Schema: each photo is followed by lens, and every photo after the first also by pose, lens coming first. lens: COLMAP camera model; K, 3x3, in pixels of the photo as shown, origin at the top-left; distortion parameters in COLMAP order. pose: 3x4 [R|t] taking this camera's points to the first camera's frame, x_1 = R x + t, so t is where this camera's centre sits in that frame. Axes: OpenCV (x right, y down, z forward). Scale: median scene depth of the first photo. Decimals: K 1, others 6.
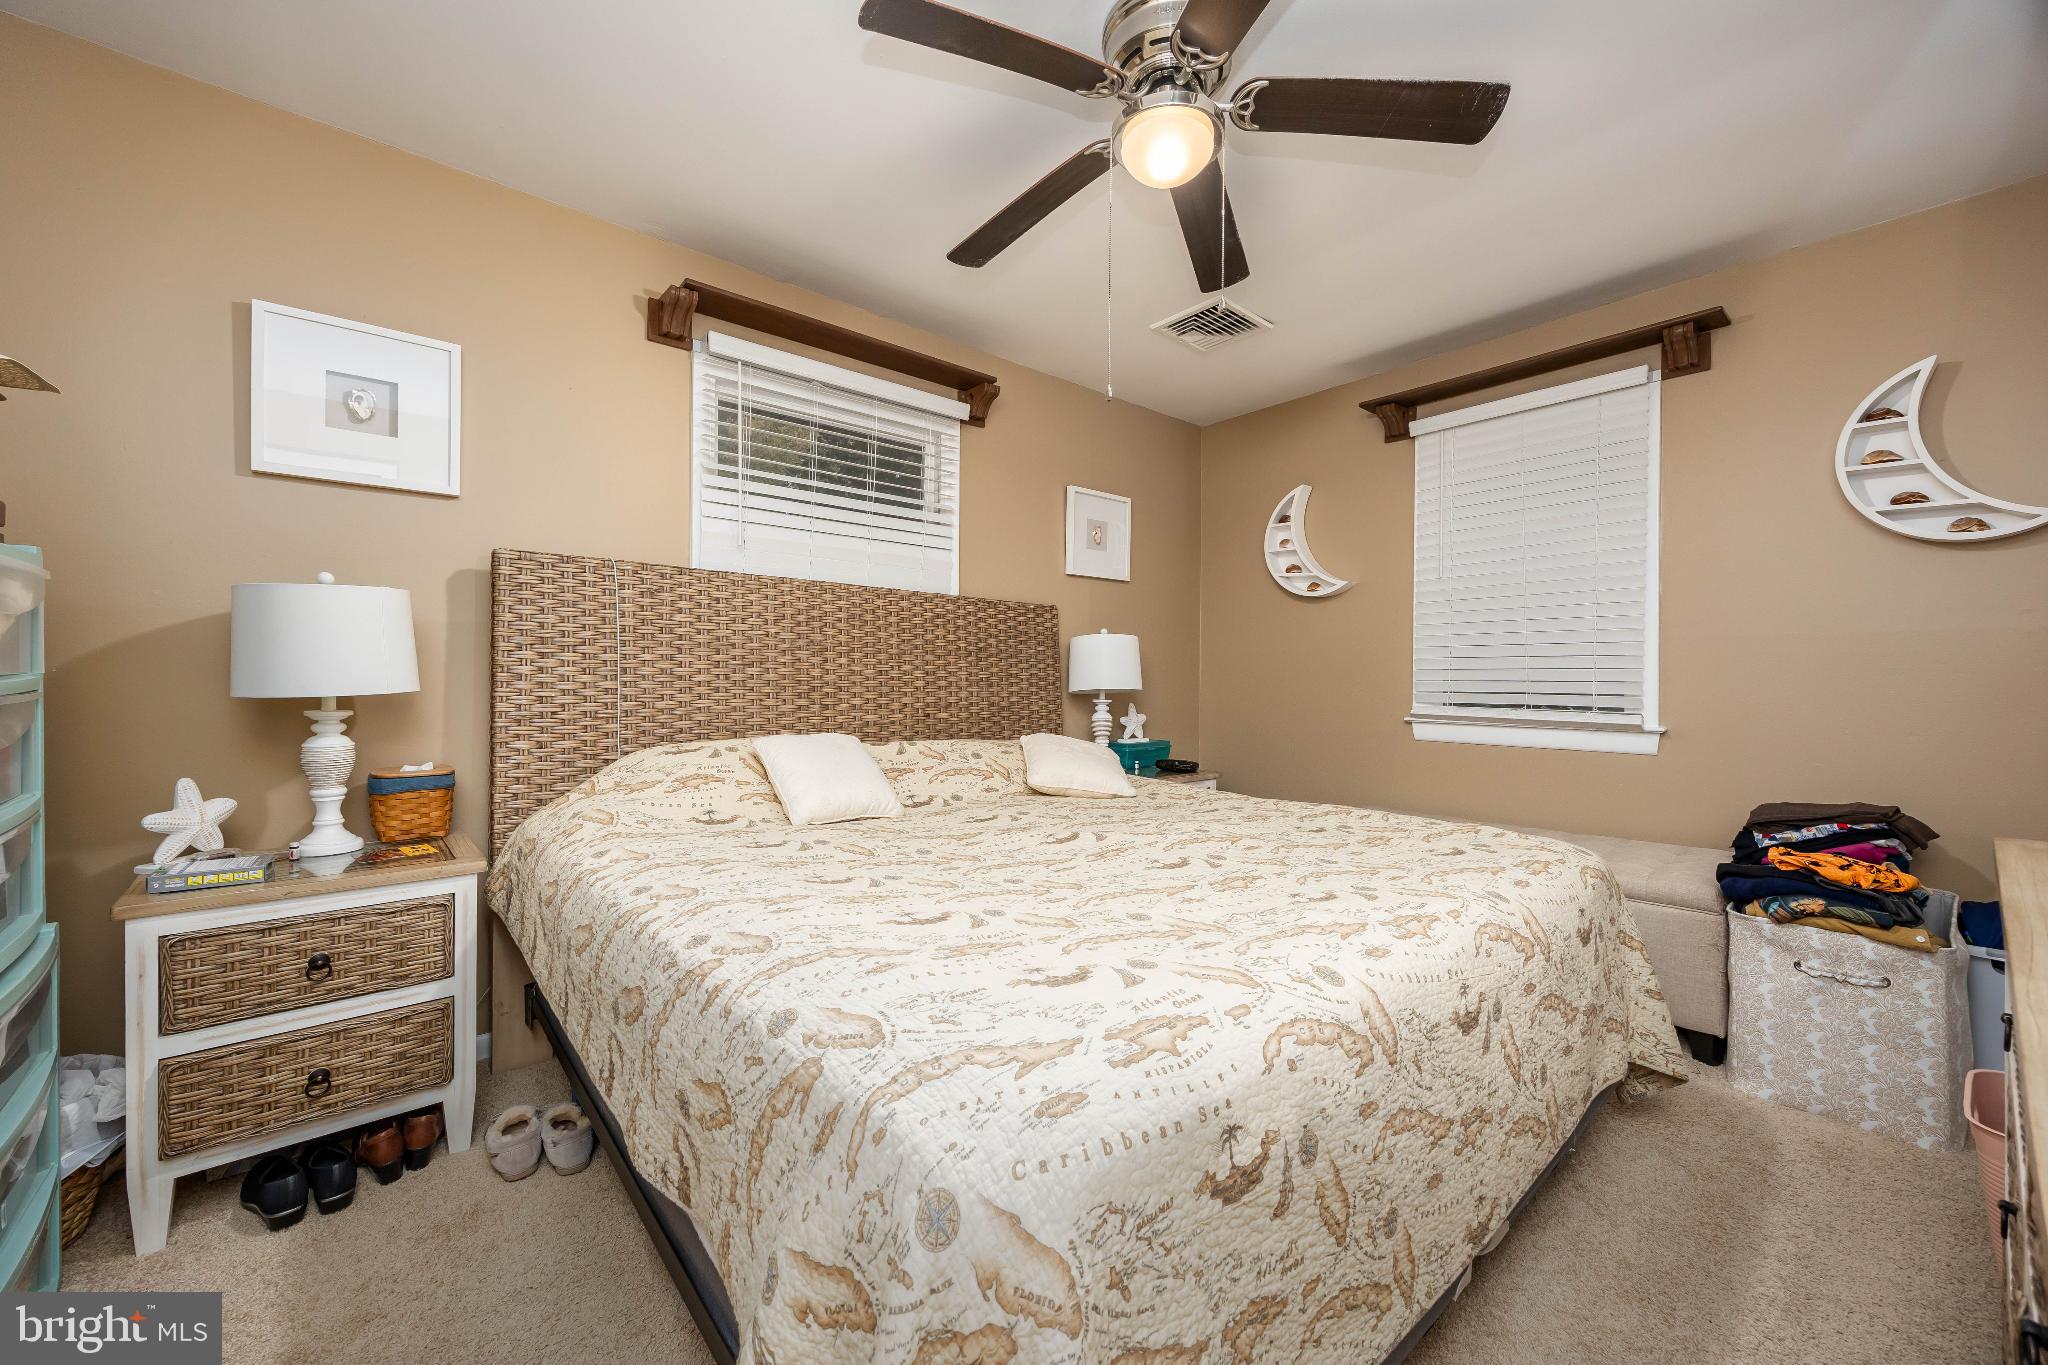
lens RADIAL K [[806.7, 0, 1033.4], [0, 806.7, 674.7], [0, 0, 1]] dist [-0.001788, -0.000314]
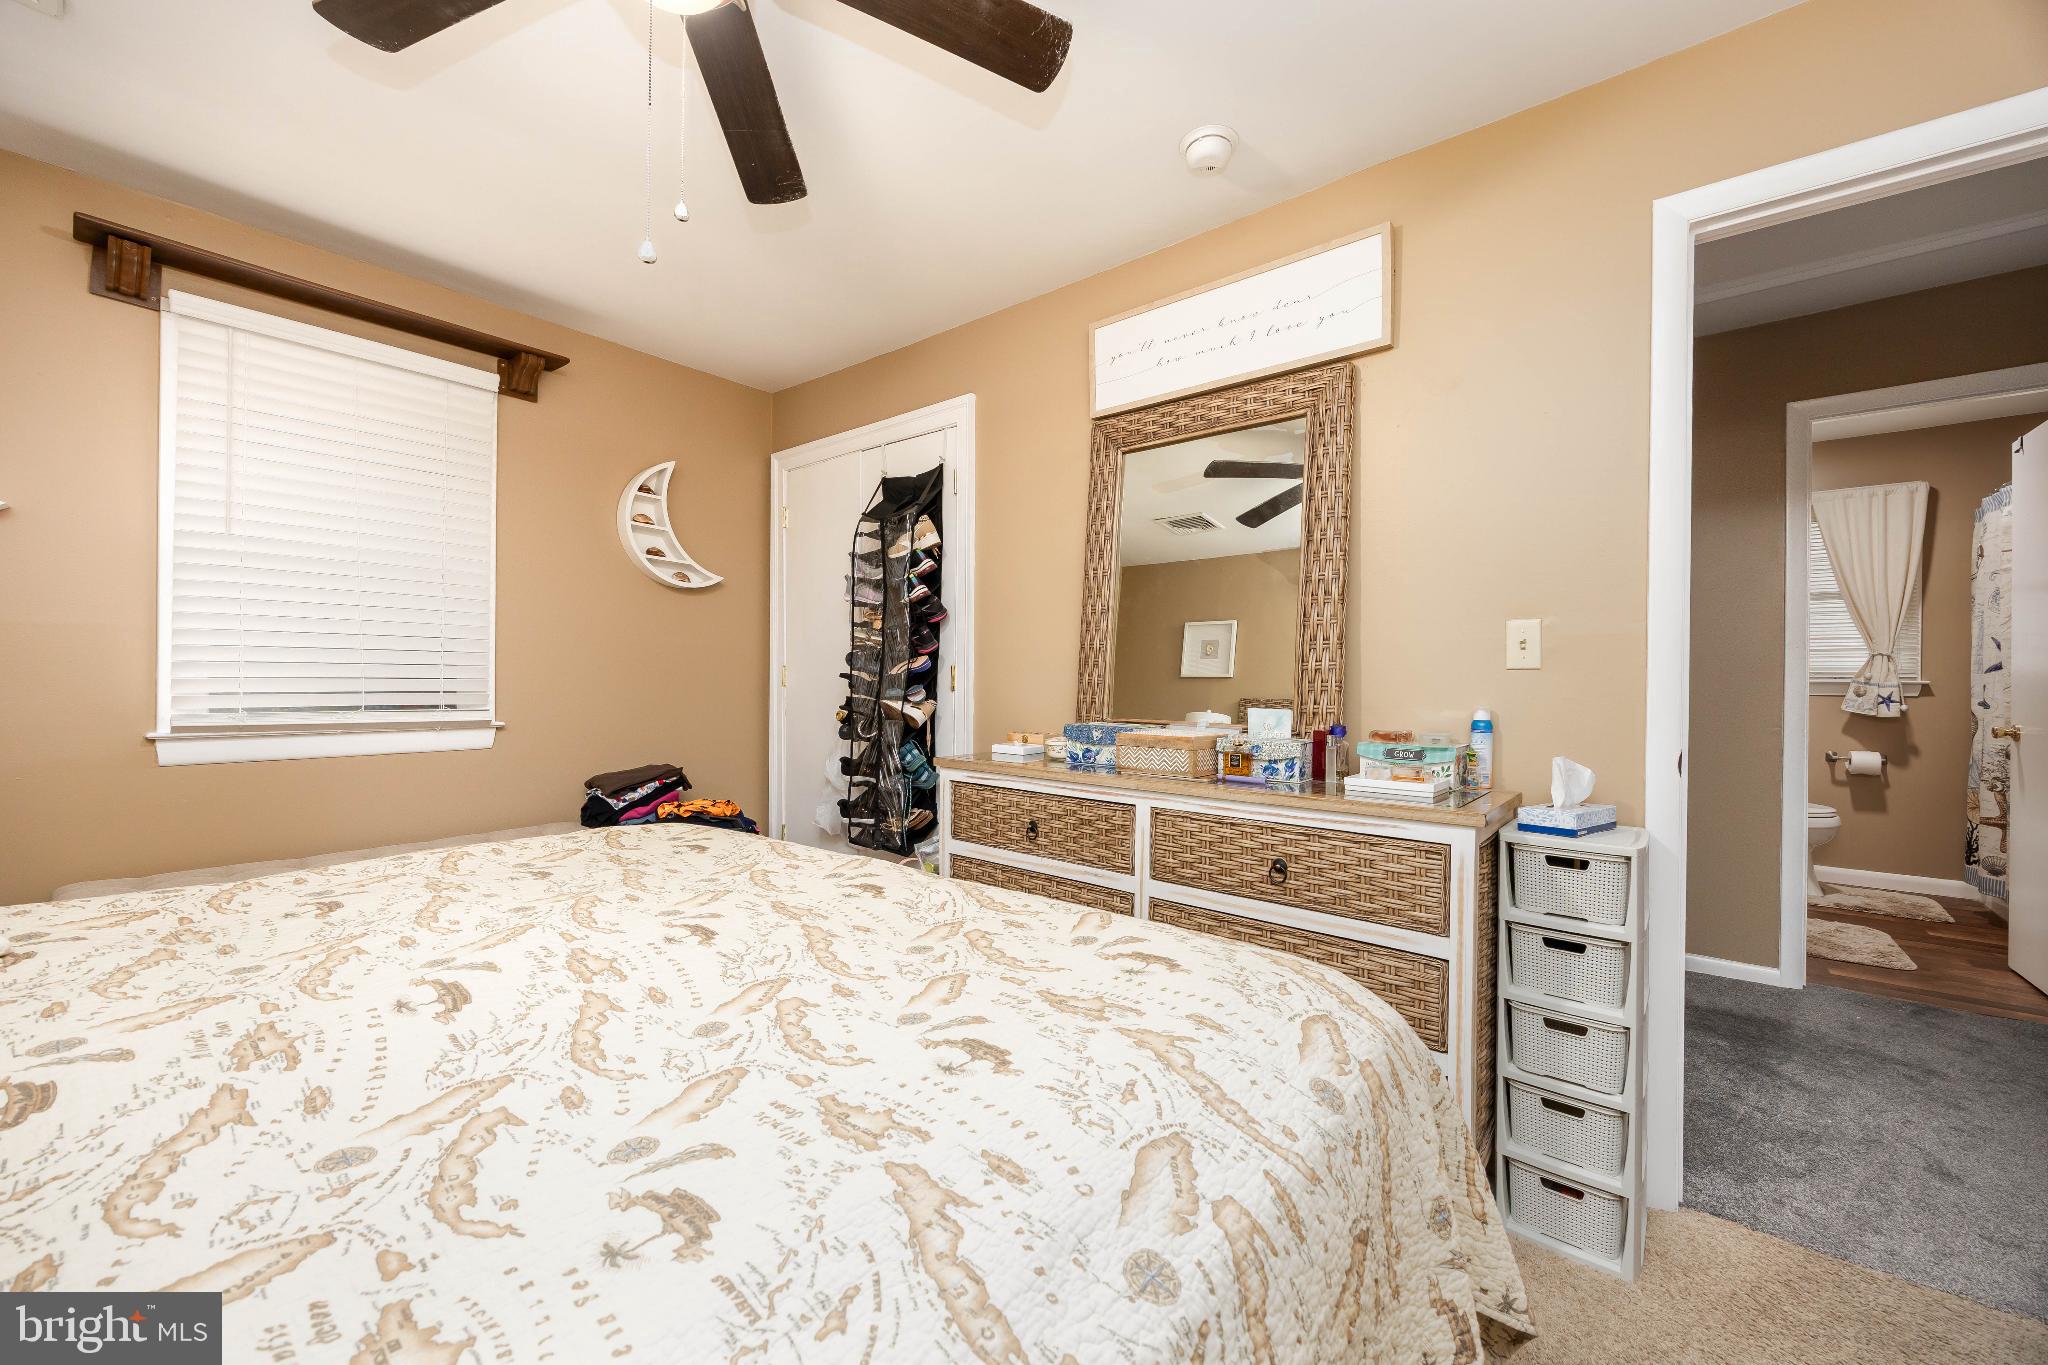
lens RADIAL K [[806.7, 0, 1014.2], [0, 806.7, 674.2], [0, 0, 1]] dist [-0.001788, -0.000314]
pose [[-0.169099, -0.003052, 0.985594, -0.509351], [-0.011619, 0.999932, 0.001103, -0.008868], [-0.985531, -0.011265, -0.169123, 0.682040]]
